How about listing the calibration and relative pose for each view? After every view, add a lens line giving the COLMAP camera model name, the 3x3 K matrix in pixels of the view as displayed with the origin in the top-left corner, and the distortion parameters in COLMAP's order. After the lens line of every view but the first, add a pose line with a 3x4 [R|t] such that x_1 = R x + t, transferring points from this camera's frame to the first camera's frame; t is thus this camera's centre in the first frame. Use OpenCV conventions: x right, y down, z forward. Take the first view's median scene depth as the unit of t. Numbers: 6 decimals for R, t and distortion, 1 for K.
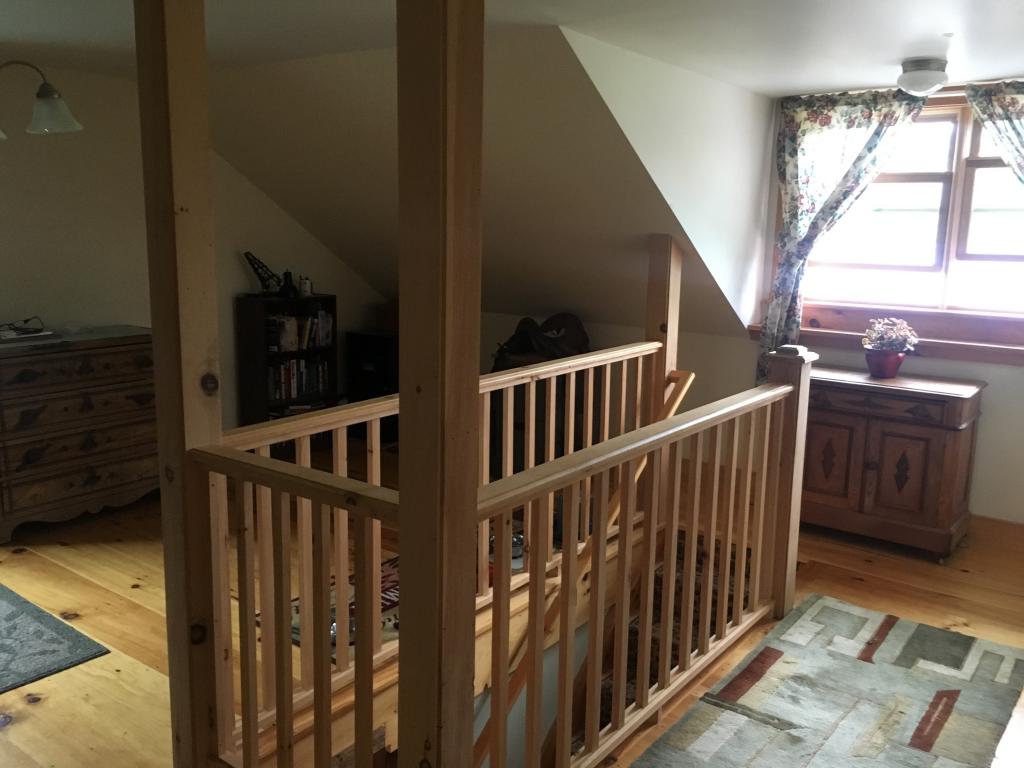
lens RADIAL K [[874.6, 0, 511.7], [0, 874.6, 382.9], [0, 0, 1]] dist [0.000256, 0.000292]
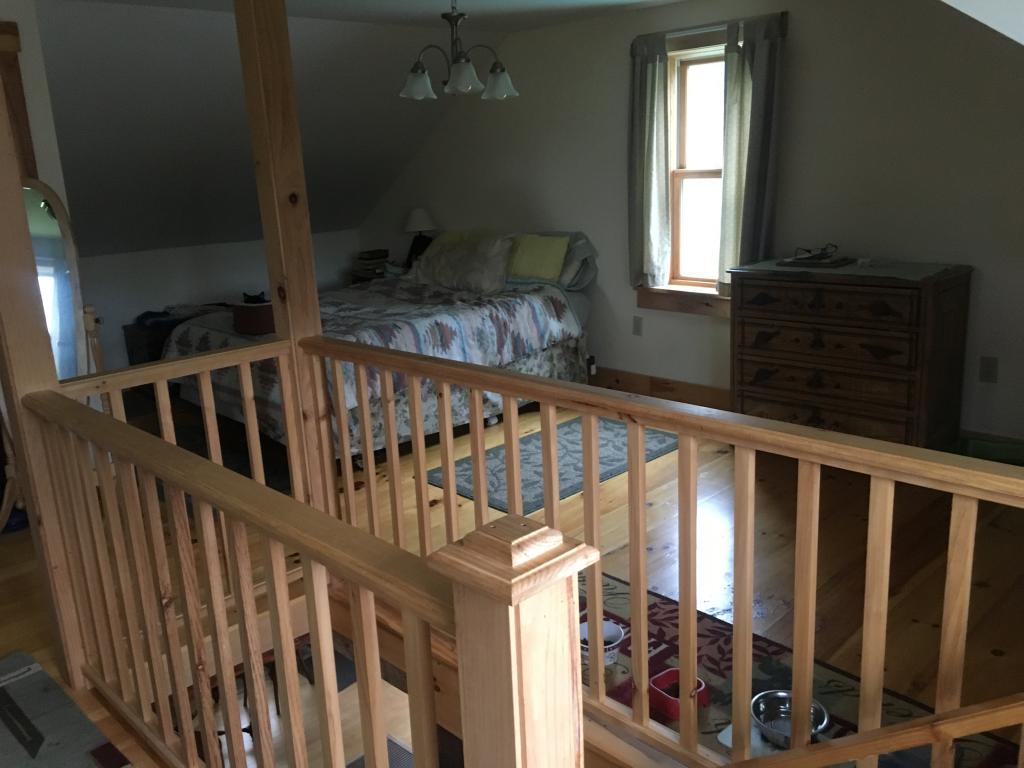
lens RADIAL K [[874.6, 0, 512.0], [0, 874.6, 383.6], [0, 0, 1]] dist [0.000256, 0.000292]
pose [[-0.149607, 0.237009, -0.959919, 0.493053], [-0.128416, 0.957965, 0.256541, -0.134090], [0.980371, 0.161649, -0.112883, 0.800919]]
